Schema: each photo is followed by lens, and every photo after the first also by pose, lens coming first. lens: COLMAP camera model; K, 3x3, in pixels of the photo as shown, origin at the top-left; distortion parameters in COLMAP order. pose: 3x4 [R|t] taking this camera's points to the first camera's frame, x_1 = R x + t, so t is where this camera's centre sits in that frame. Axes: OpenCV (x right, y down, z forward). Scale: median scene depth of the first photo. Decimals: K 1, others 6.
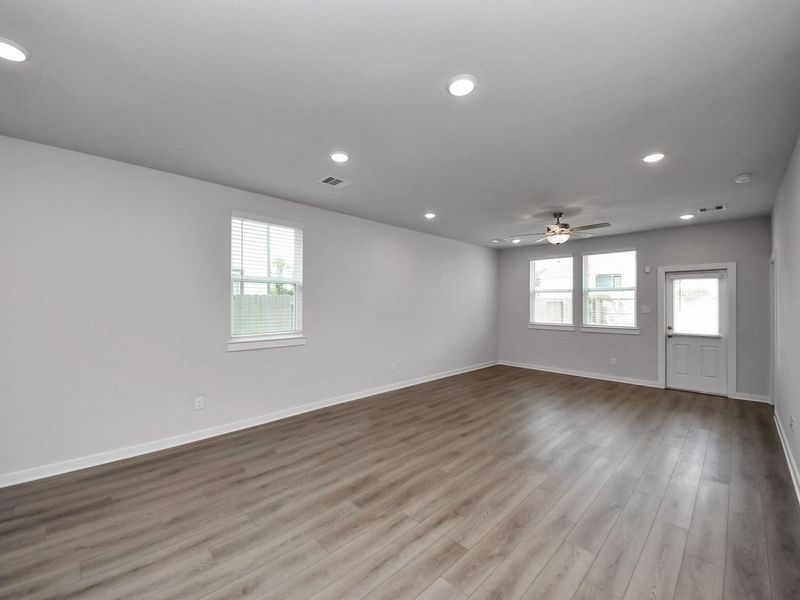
lens RADIAL K [[310.9, 0, 413.3], [0, 310.9, 301.3], [0, 0, 1]] dist [0.011180, -0.000170]
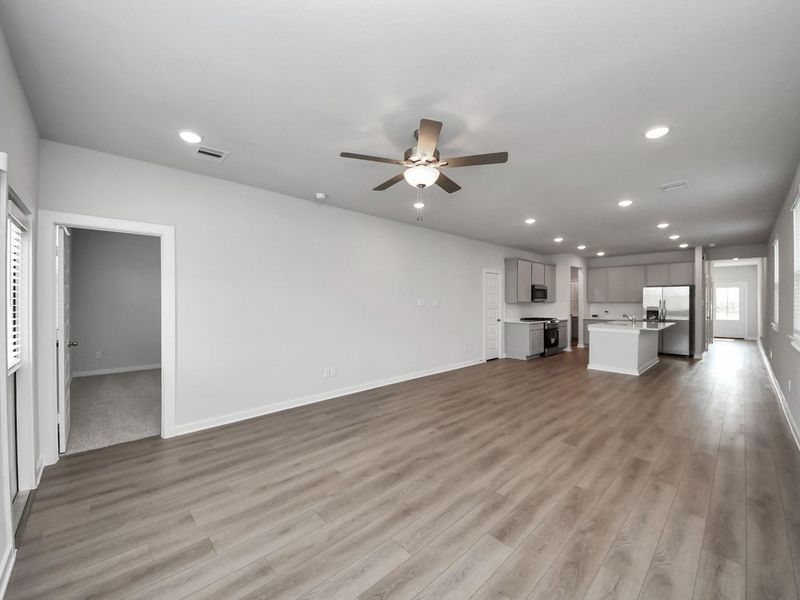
lens RADIAL K [[346.3, 0, 394.1], [0, 346.3, 303.7], [0, 0, 1]] dist [0.054598, -0.037477]
pose [[-0.999428, -0.006391, 0.033202, 0.523754], [-0.006334, 0.999978, 0.001818, 0.024971], [-0.033213, 0.001607, -0.999447, 1.719764]]
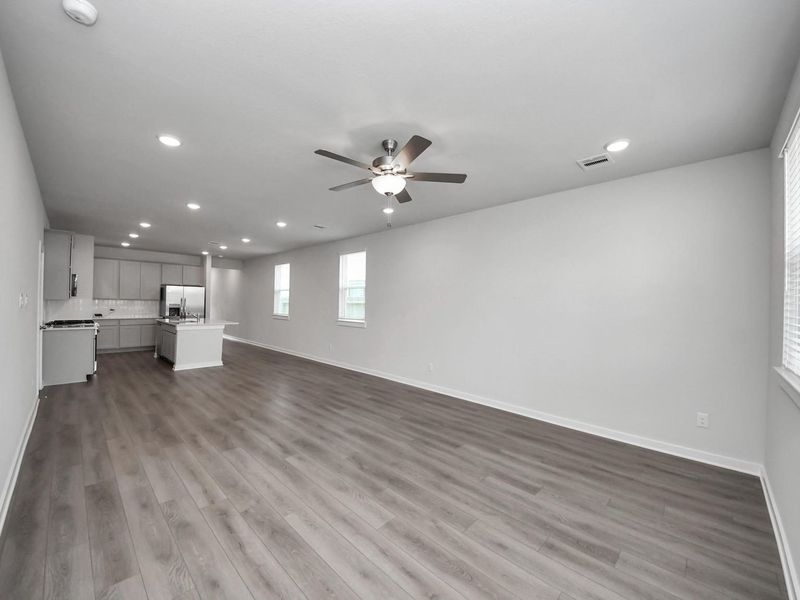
lens RADIAL K [[310.9, 0, 413.3], [0, 310.9, 301.3], [0, 0, 1]] dist [0.011180, -0.000170]
pose [[0.067946, -0.002112, -0.997687, 1.127198], [-0.012630, 0.999916, -0.002976, 0.006162], [0.997609, 0.012803, 0.067914, 1.066876]]
